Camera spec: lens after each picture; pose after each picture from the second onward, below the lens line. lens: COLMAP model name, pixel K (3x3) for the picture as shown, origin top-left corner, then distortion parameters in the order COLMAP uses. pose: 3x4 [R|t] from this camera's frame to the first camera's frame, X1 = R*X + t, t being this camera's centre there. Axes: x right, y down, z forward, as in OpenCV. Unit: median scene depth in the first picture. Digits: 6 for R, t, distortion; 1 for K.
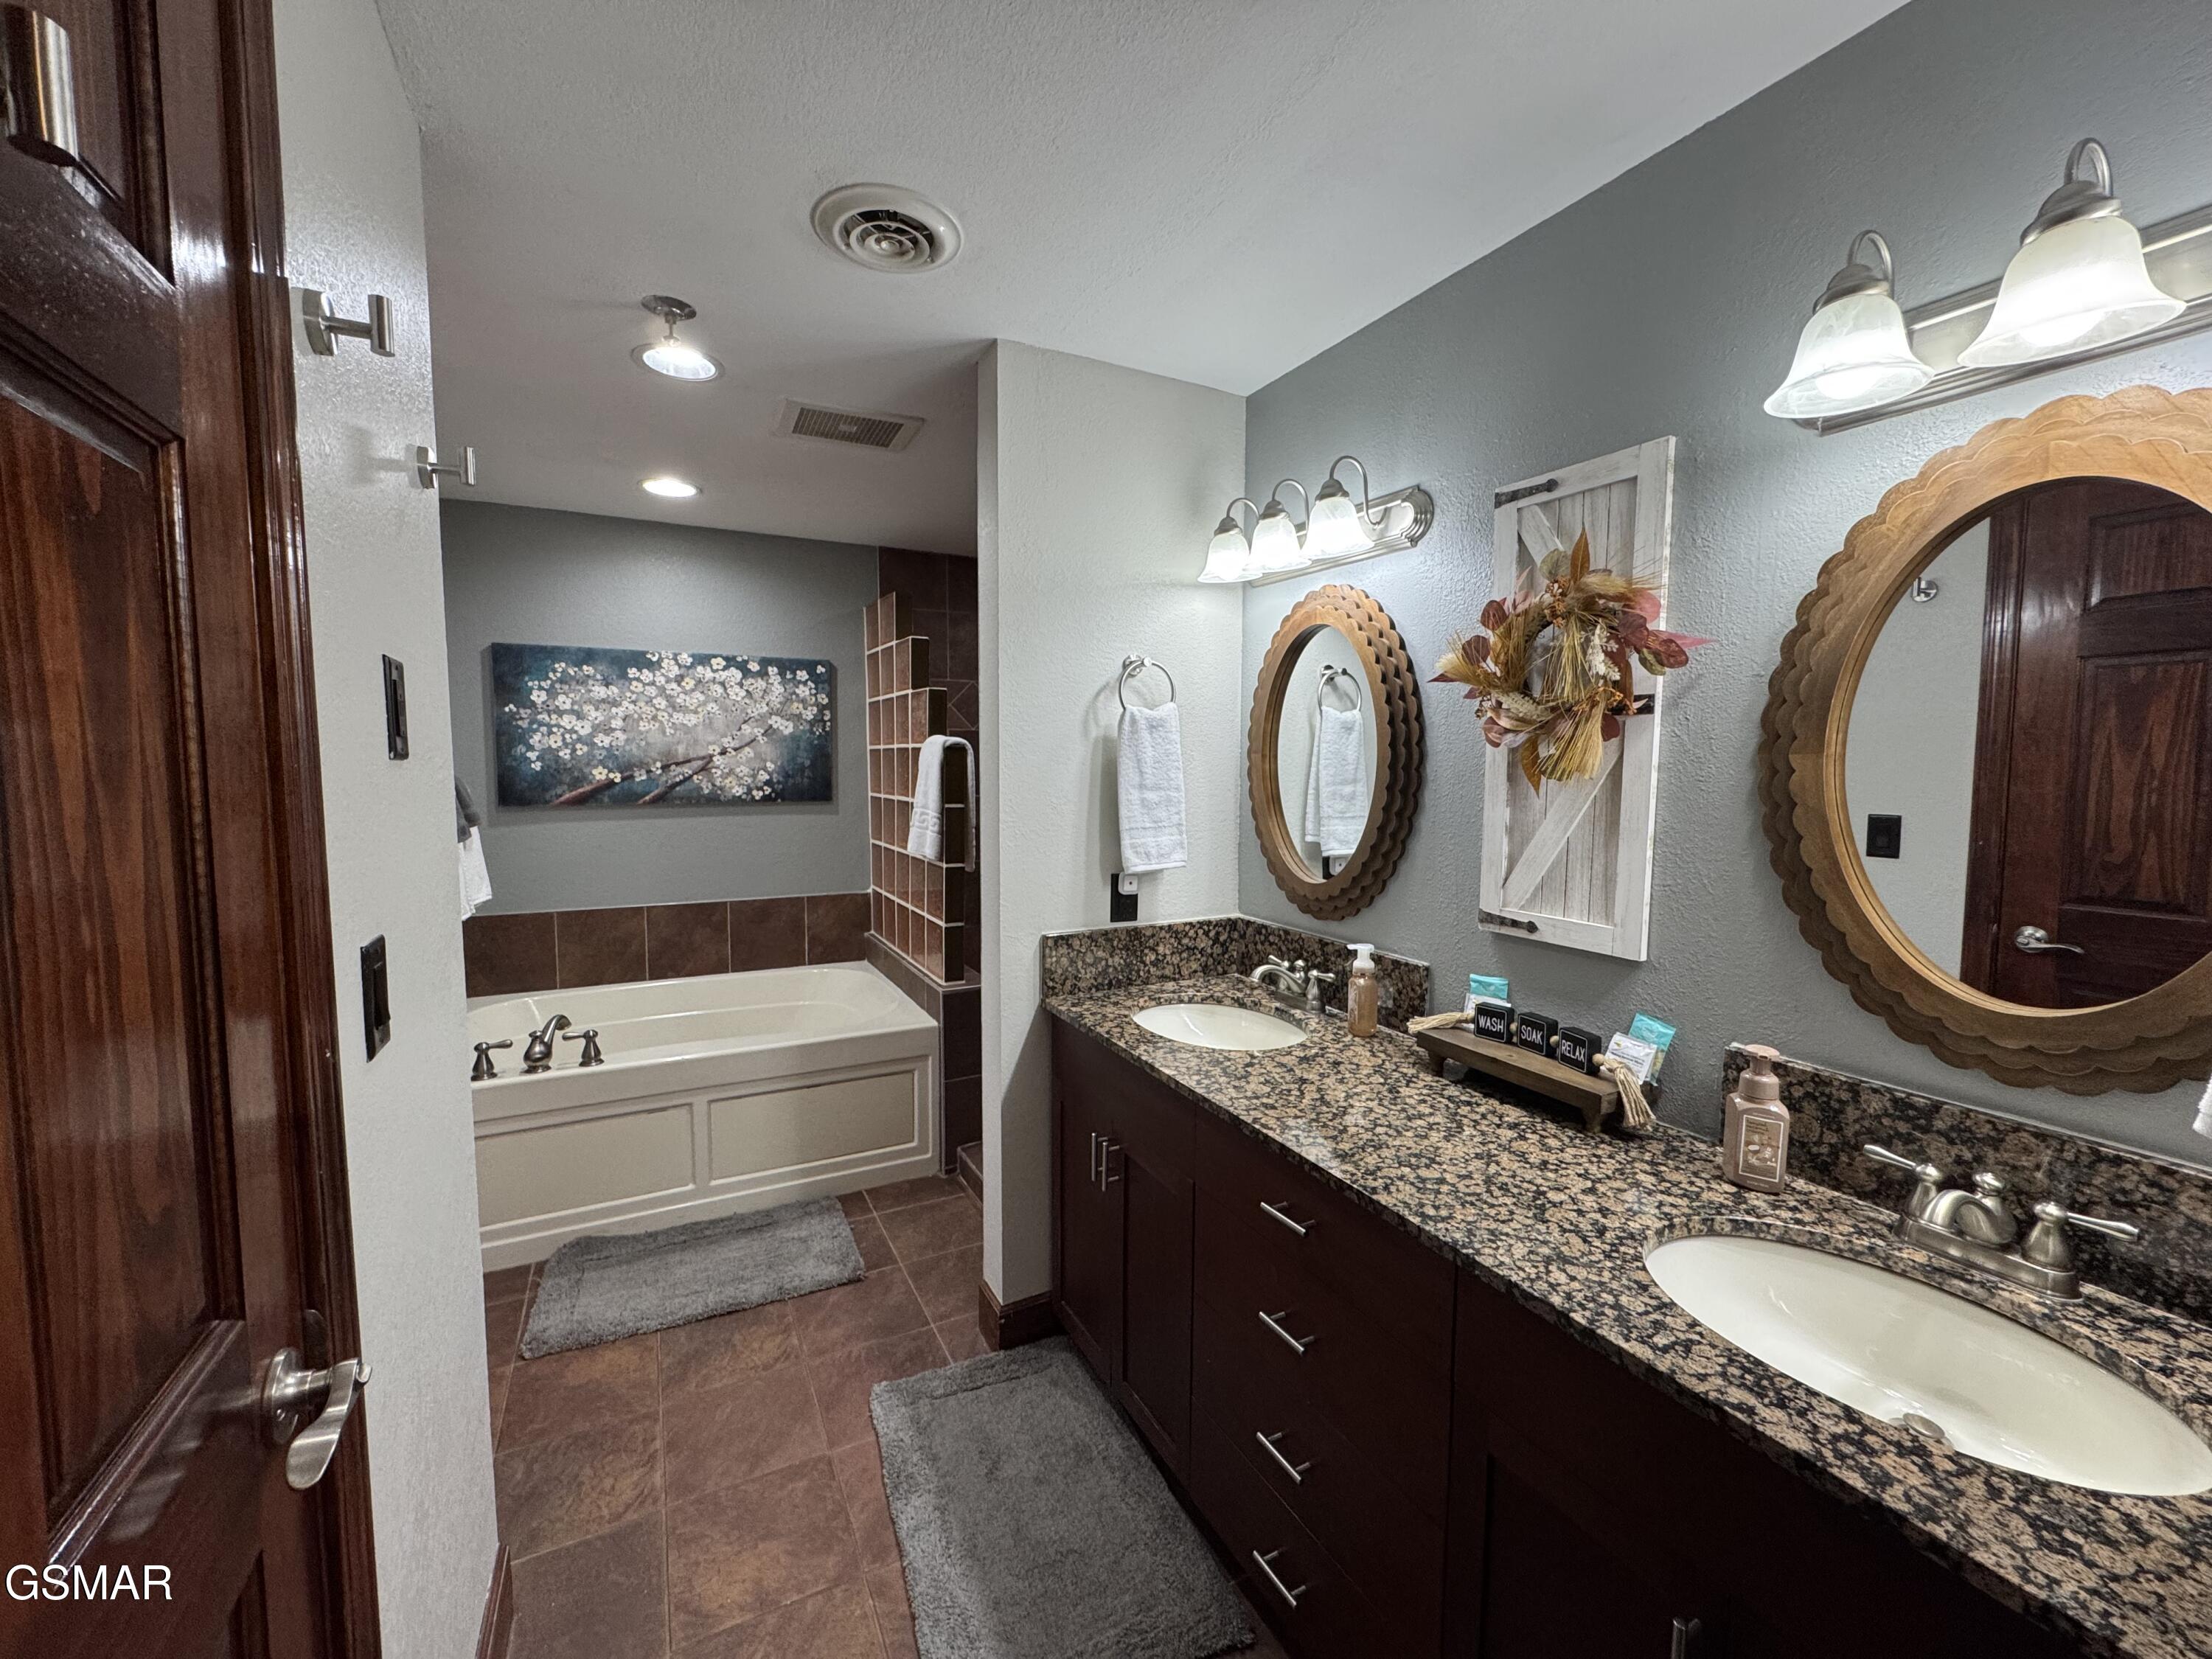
lens RADIAL K [[882.1, 0, 1100.8], [0, 882.1, 829.3], [0, 0, 1]] dist [-0.002815, 0.000016]
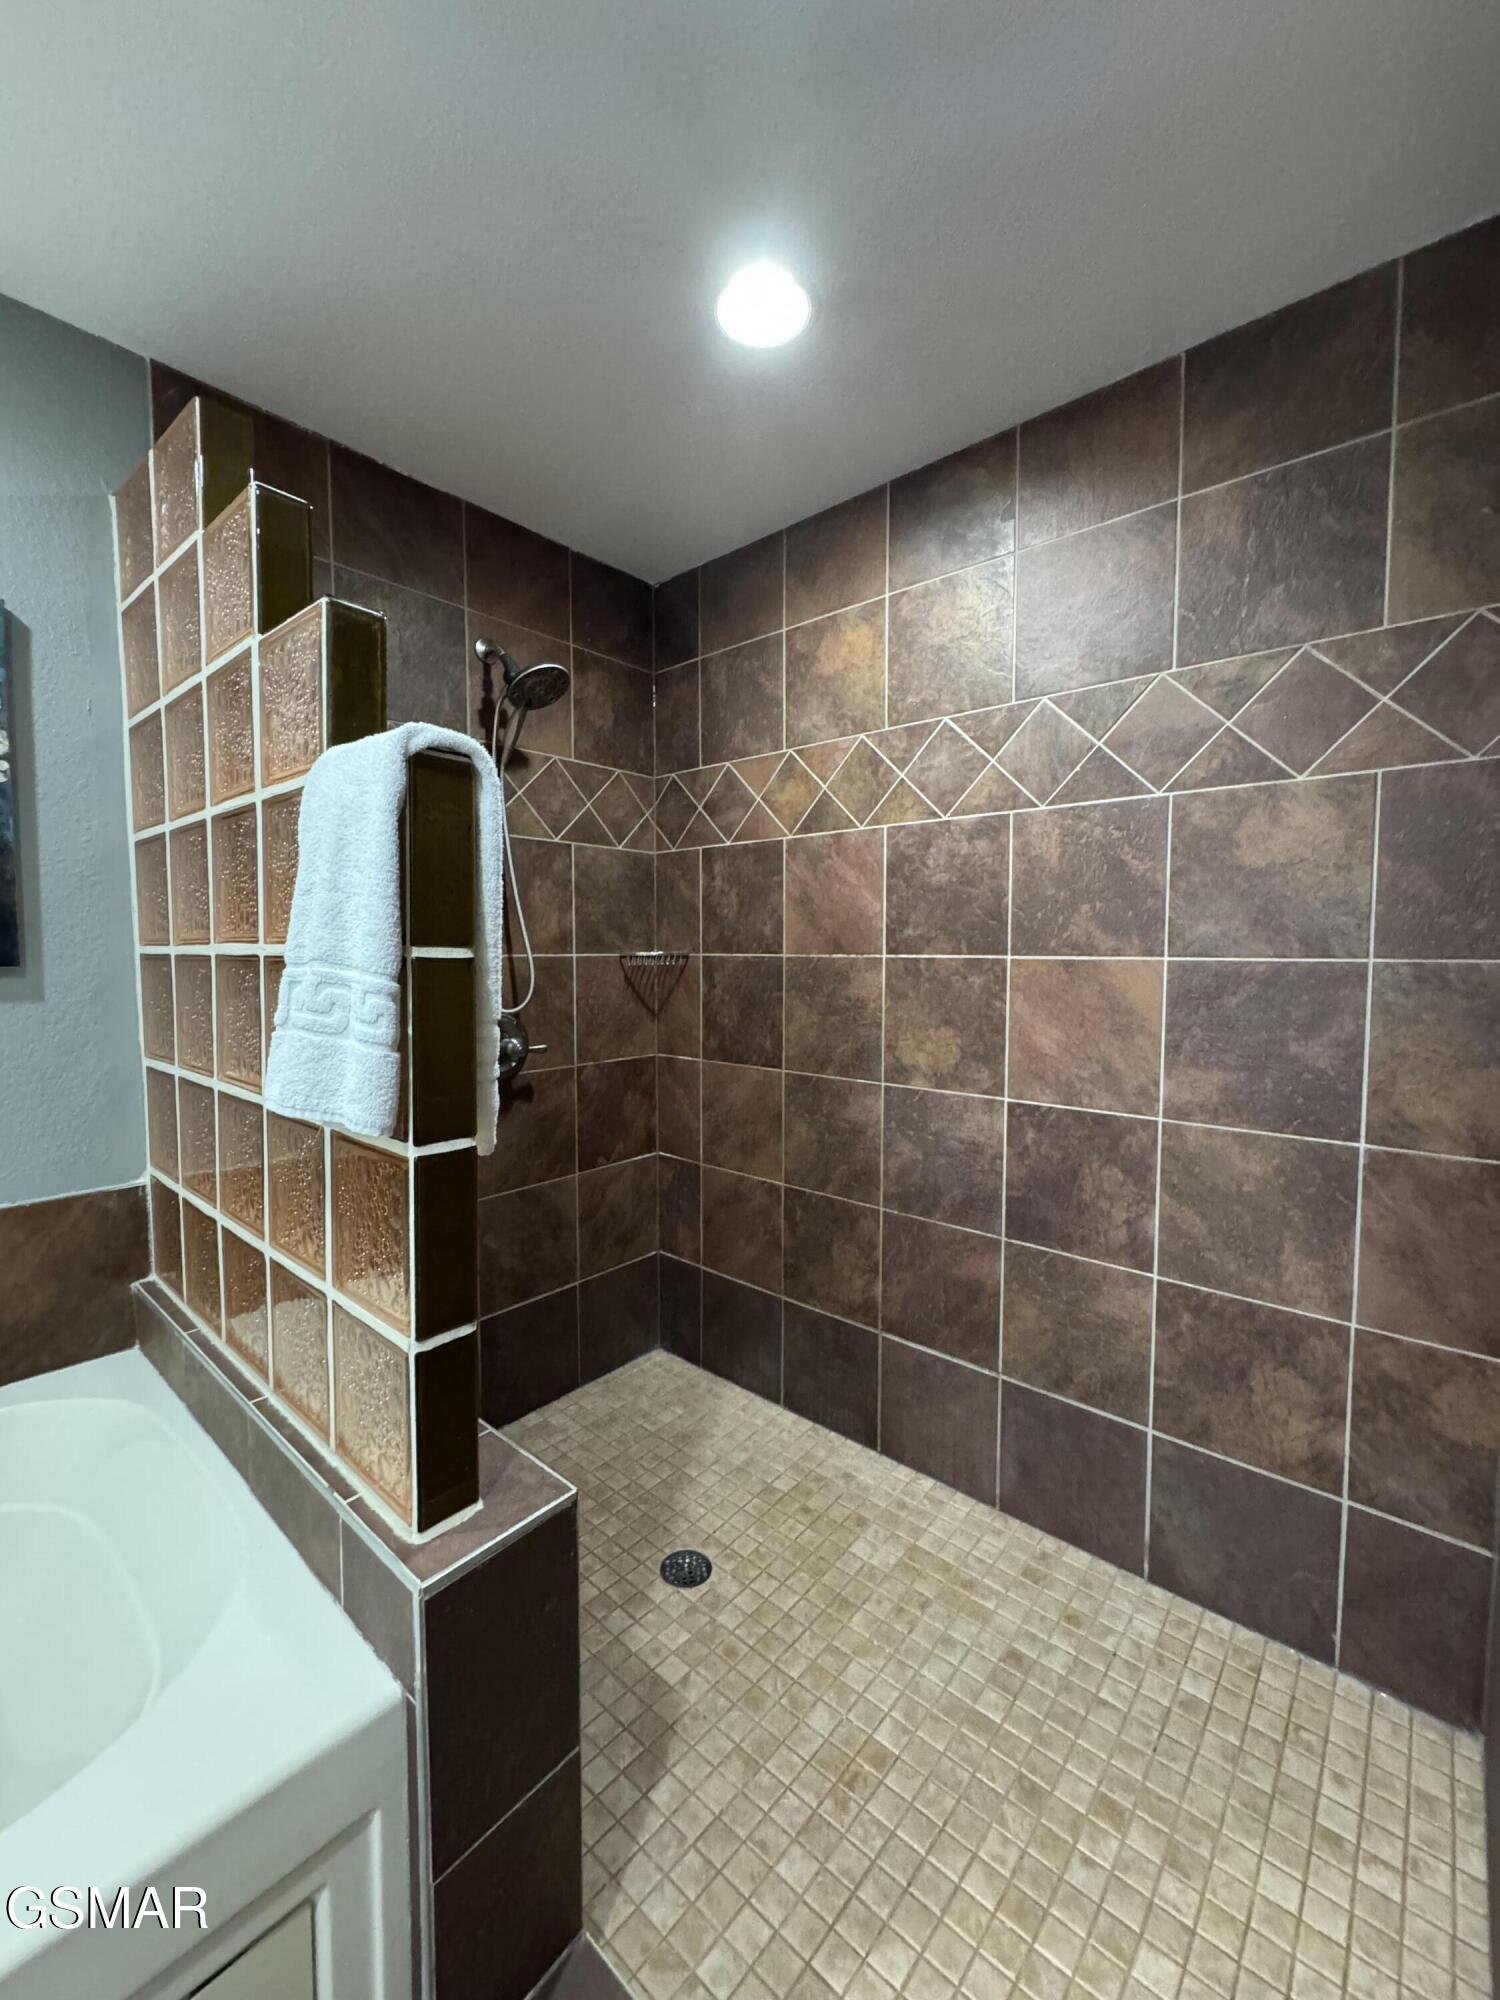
lens RADIAL K [[797.5, 0, 751.5], [0, 797.5, 996.8], [0, 0, 1]] dist [-0.002815, 0.000016]
pose [[0.930784, -0.023021, 0.364843, -0.161898], [0.029845, 0.999469, -0.013074, -0.005156], [-0.364348, 0.023058, 0.930977, 0.677569]]
